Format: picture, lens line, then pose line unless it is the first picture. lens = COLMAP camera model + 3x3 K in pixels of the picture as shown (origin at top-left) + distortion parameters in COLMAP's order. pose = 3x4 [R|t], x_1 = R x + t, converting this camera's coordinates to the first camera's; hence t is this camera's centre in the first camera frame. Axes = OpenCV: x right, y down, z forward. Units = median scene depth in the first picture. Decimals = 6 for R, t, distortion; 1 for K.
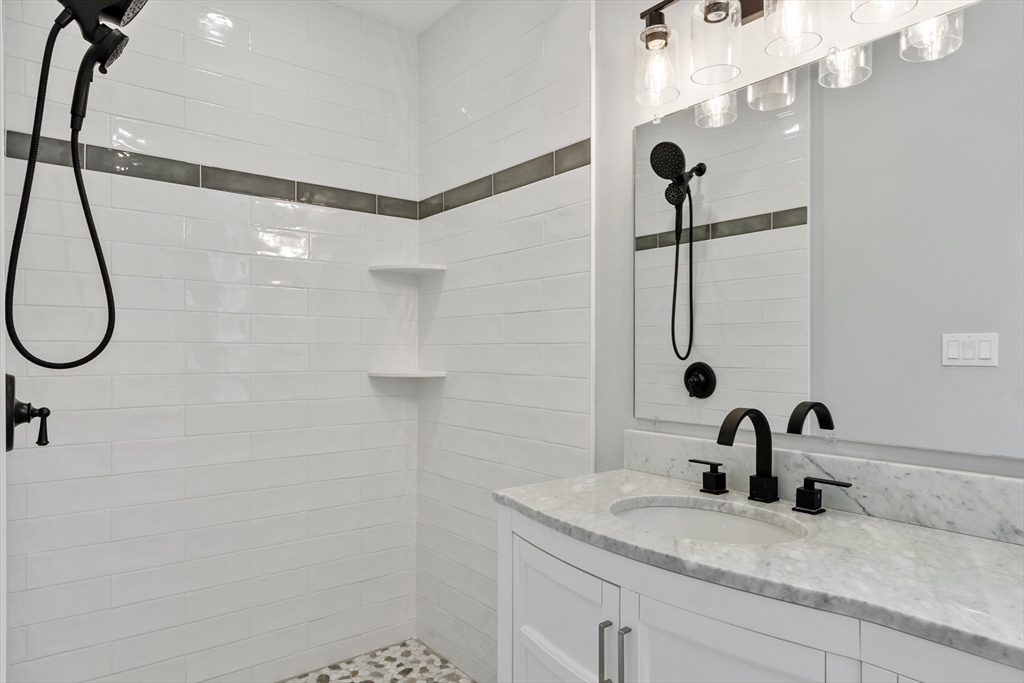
lens RADIAL K [[449.5, 0, 511.7], [0, 449.5, 351.9], [0, 0, 1]] dist [0.008425, -0.003280]
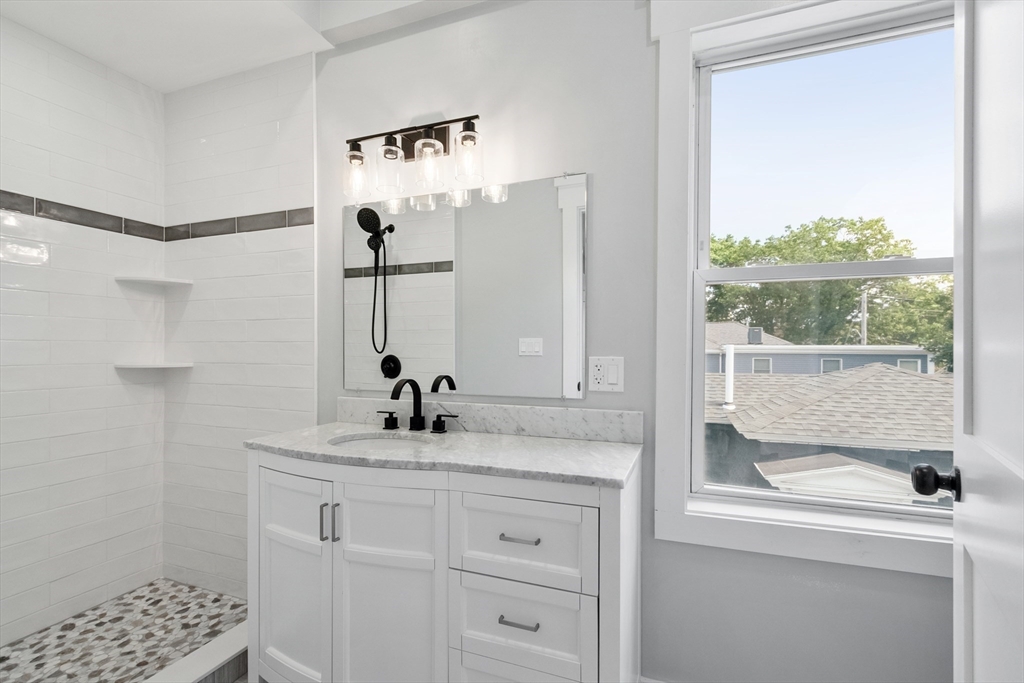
lens RADIAL K [[449.5, 0, 511.7], [0, 449.5, 351.9], [0, 0, 1]] dist [0.008425, -0.003280]
pose [[0.830098, -0.003635, 0.557606, -0.113801], [-0.001067, 0.999967, 0.008108, 0.000736], [-0.557617, -0.007325, 0.830066, -0.607351]]
